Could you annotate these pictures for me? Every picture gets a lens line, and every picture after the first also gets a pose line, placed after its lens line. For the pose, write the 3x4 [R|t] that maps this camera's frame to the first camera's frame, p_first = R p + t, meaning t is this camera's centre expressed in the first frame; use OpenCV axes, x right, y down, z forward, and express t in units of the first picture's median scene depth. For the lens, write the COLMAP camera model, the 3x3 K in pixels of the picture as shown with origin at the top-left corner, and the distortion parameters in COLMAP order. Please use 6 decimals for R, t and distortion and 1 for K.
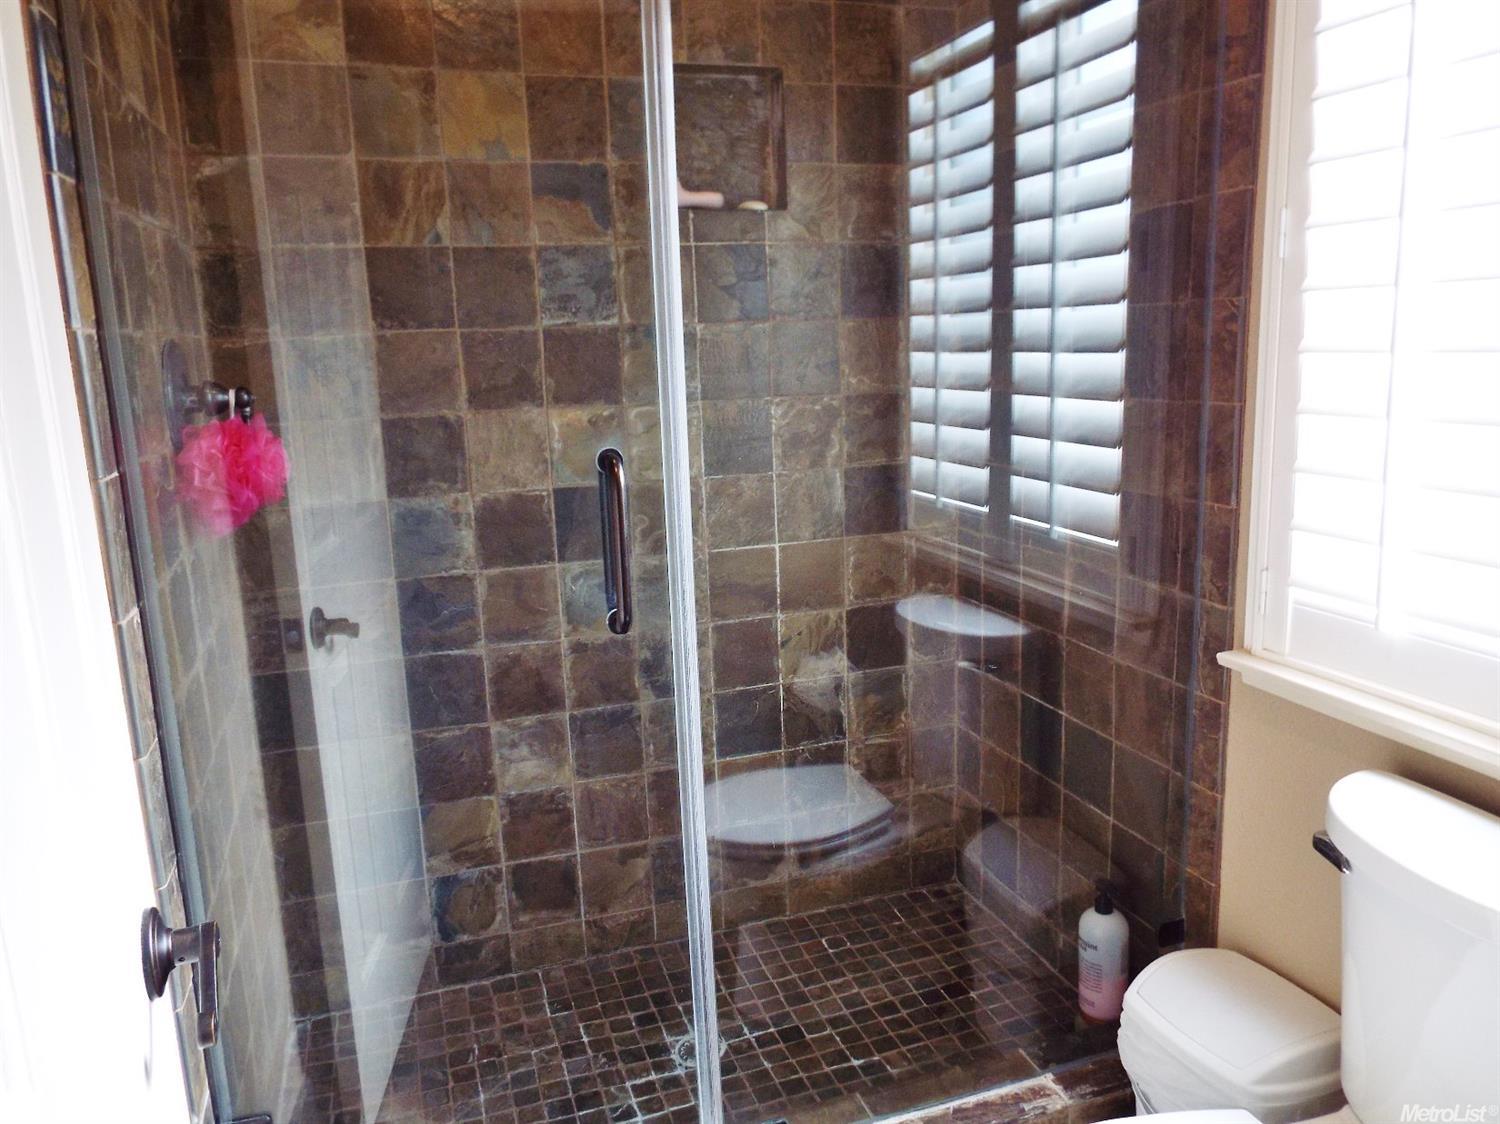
lens RADIAL K [[1108.2, 0, 746.5], [0, 1108.2, 563.6], [0, 0, 1]] dist [-0.039946, 0.072459]
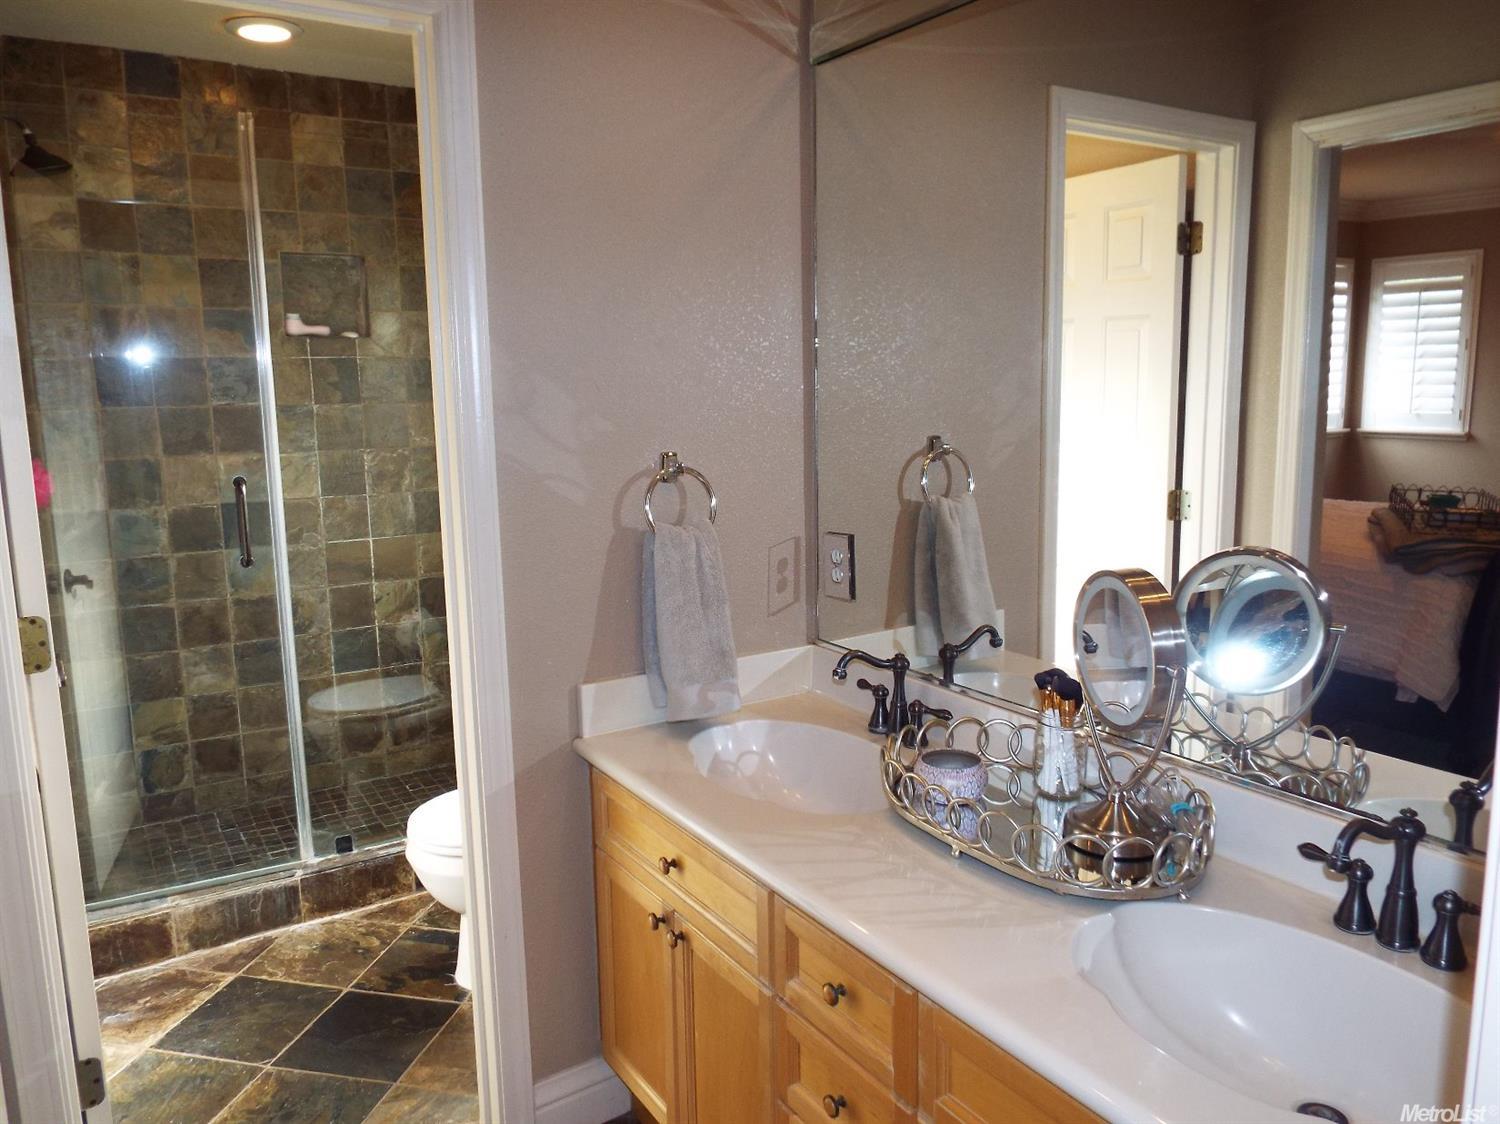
lens RADIAL K [[1108.2, 0, 746.5], [0, 1108.2, 563.6], [0, 0, 1]] dist [-0.039946, 0.072459]
pose [[0.971336, -0.015792, 0.237184, 0.187068], [0.024910, 0.999059, -0.035494, 0.094961], [-0.236401, 0.040385, 0.970816, -0.739743]]
